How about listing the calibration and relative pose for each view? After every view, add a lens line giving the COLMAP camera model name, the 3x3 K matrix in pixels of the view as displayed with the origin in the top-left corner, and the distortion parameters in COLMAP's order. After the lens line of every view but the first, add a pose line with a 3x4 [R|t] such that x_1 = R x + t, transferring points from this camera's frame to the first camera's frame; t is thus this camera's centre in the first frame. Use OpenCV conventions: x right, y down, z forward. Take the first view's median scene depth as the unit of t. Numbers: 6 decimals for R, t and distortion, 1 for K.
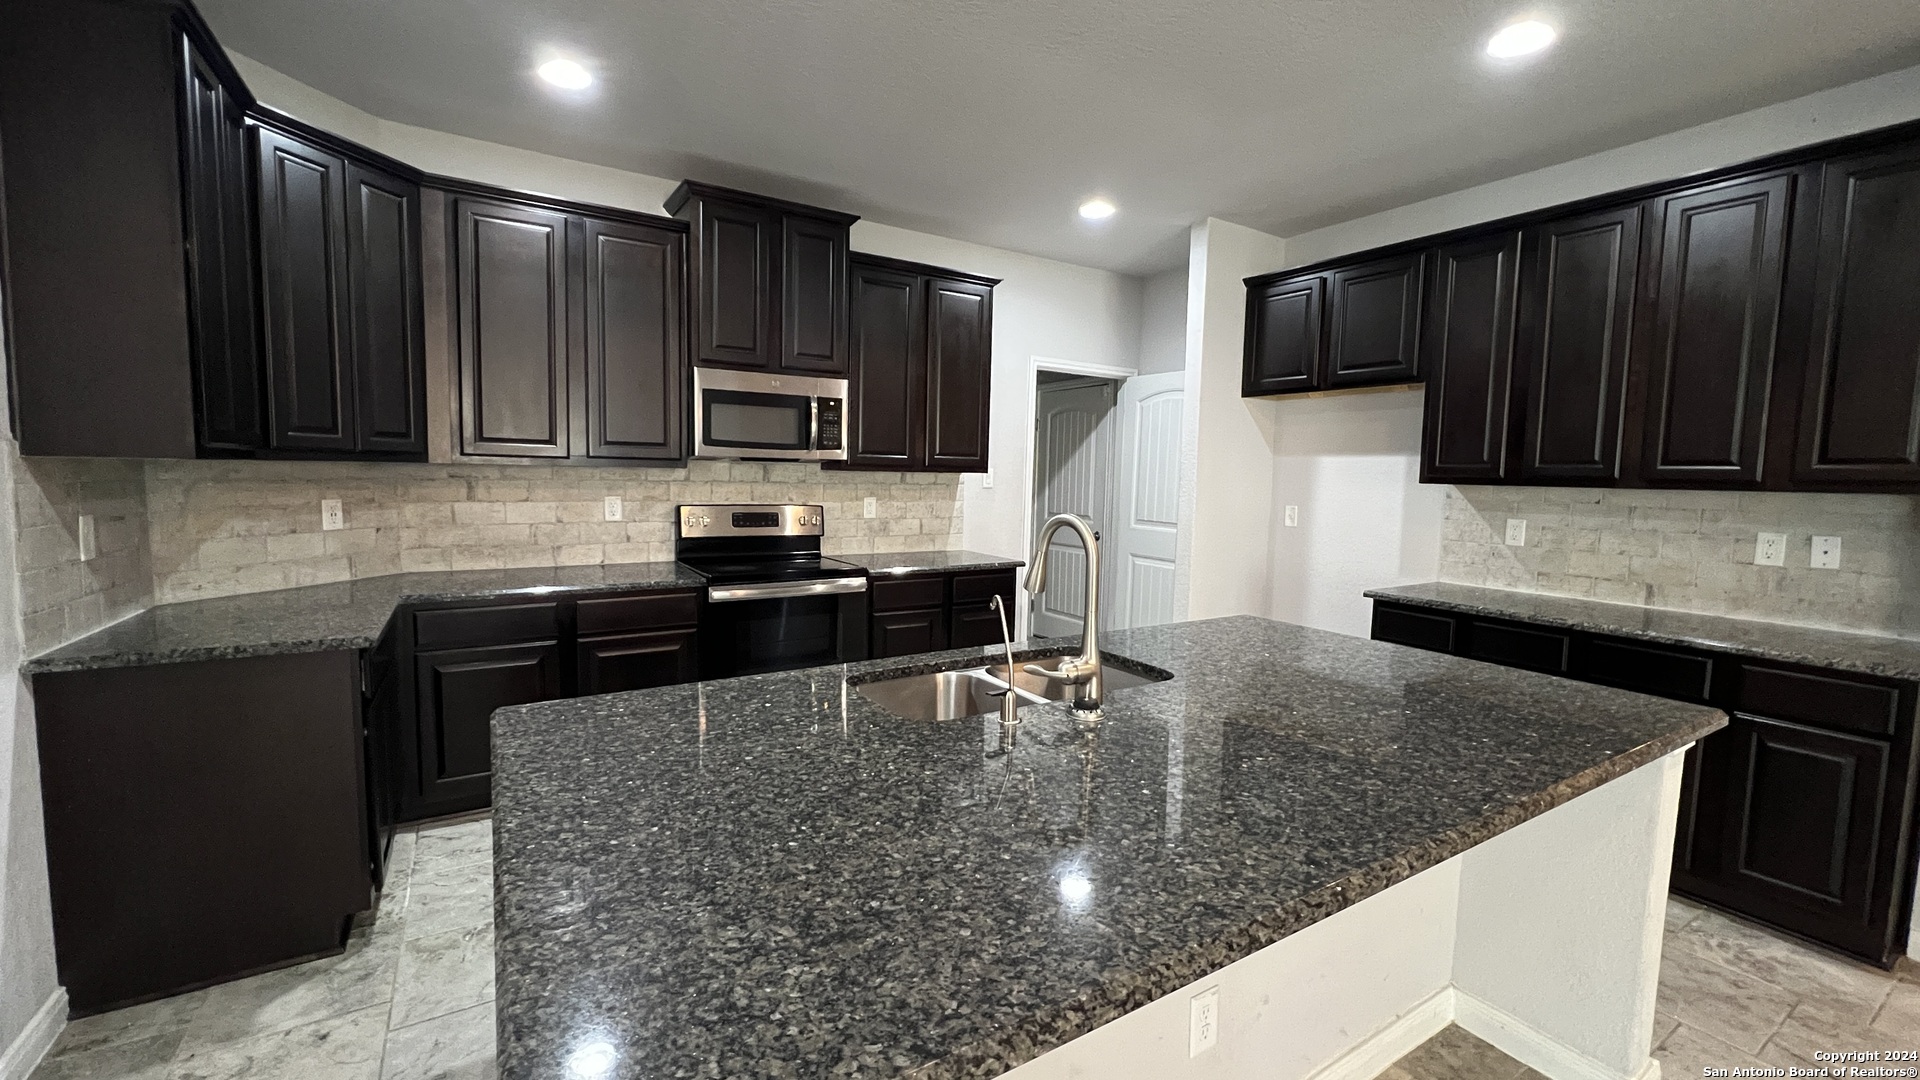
lens RADIAL K [[771.1, 0, 959.7], [0, 771.1, 539.0], [0, 0, 1]] dist [-0.003219, 0.001004]
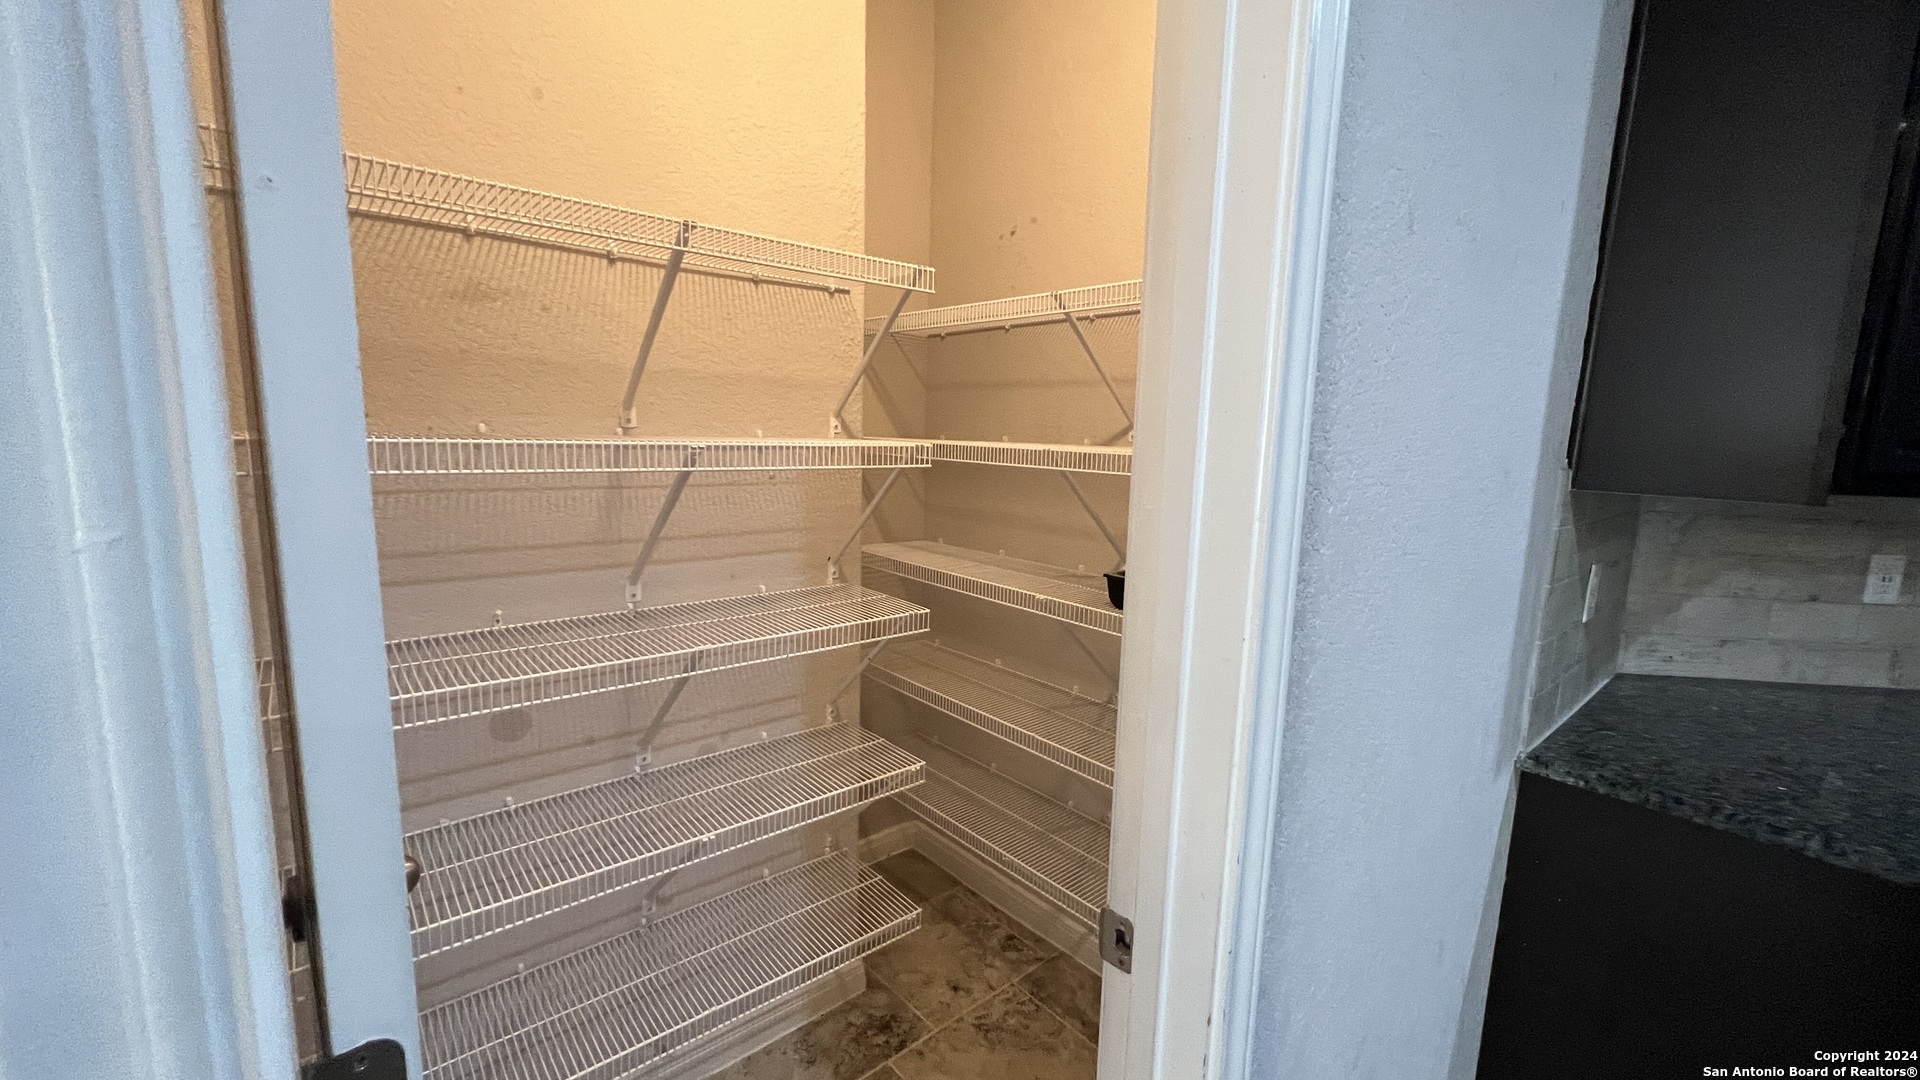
lens RADIAL K [[765.4, 0, 960.8], [0, 765.4, 534.7], [0, 0, 1]] dist [-0.002265, 0.000837]
pose [[0.162051, 0.119382, -0.979534, -0.341469], [-0.119711, 0.987702, 0.100573, -0.039782], [0.979494, 0.100963, 0.174349, 0.171069]]
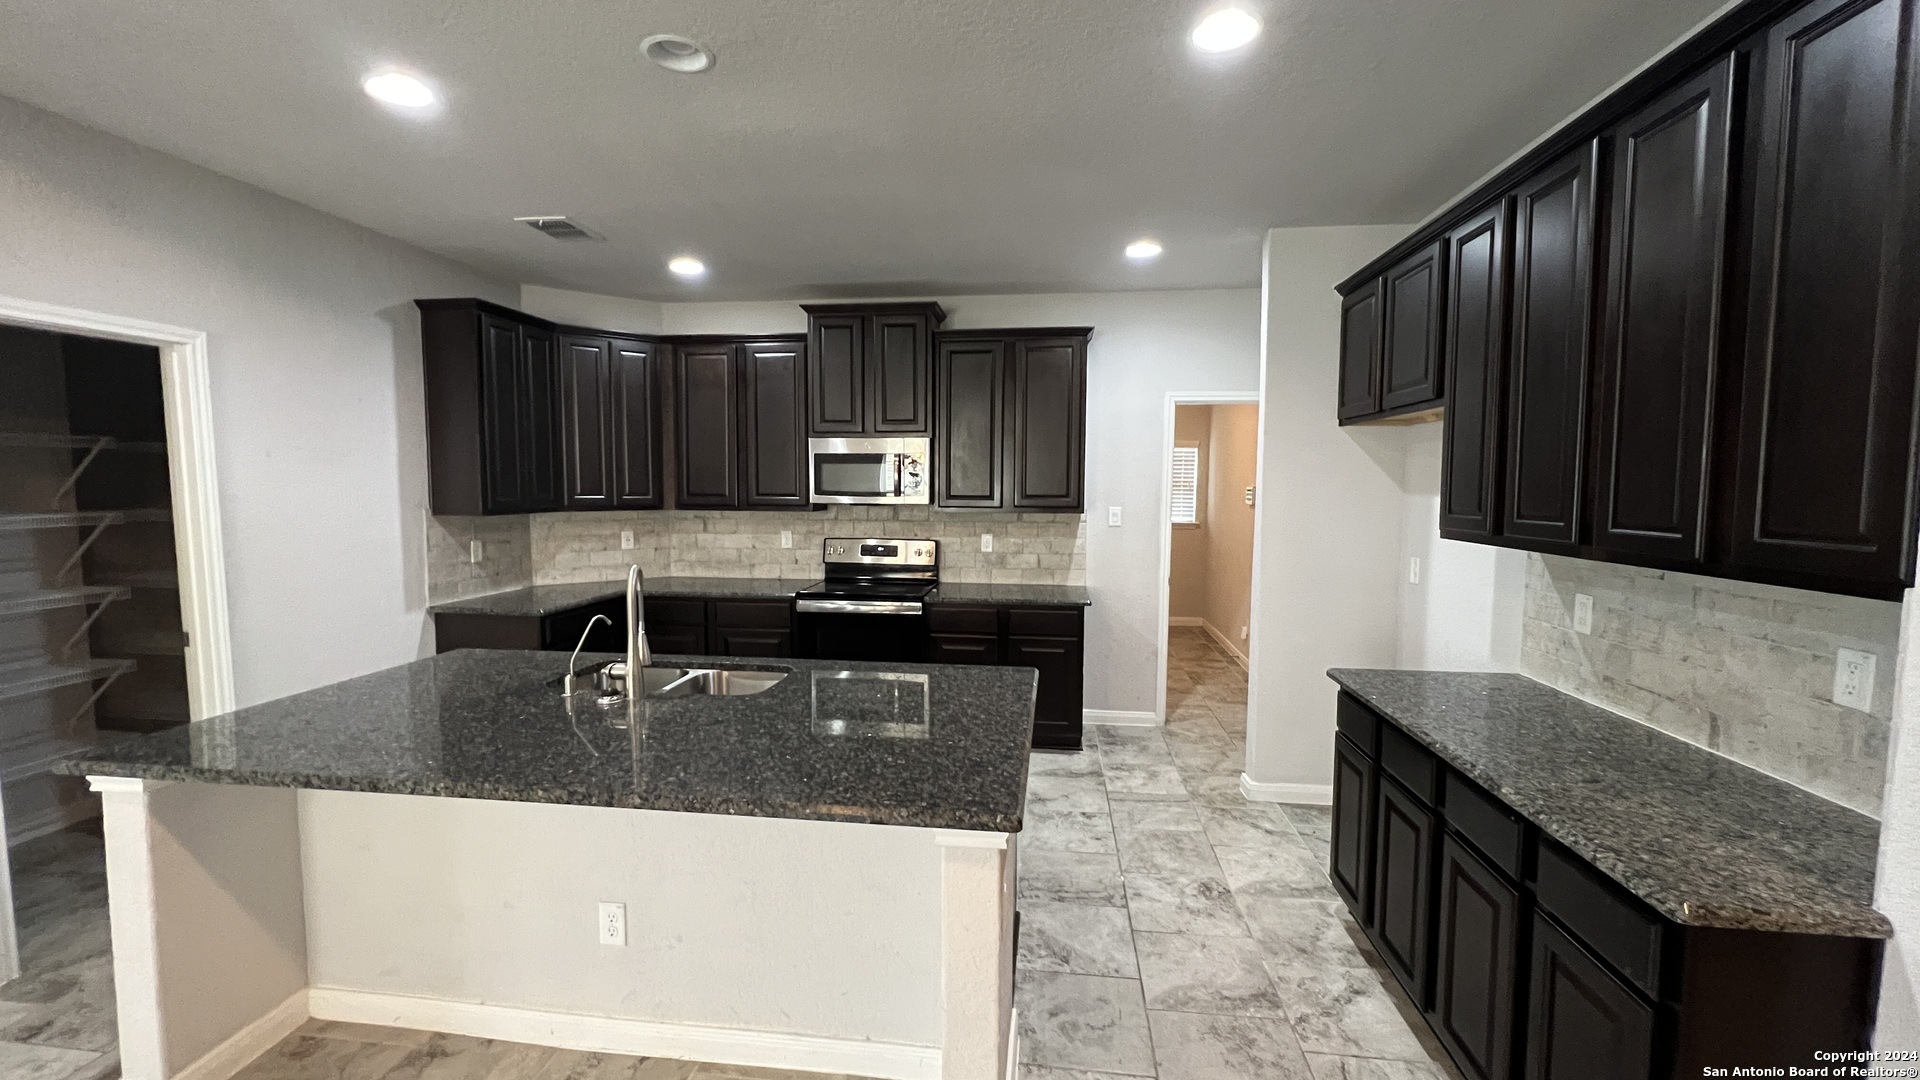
lens RADIAL K [[765.4, 0, 947.9], [0, 765.4, 539.9], [0, 0, 1]] dist [-0.002265, 0.000837]
pose [[0.774614, 0.029471, -0.631748, 0.810777], [-0.043896, 0.999010, -0.007219, -0.050656], [0.630909, 0.033323, 0.775141, 0.128614]]
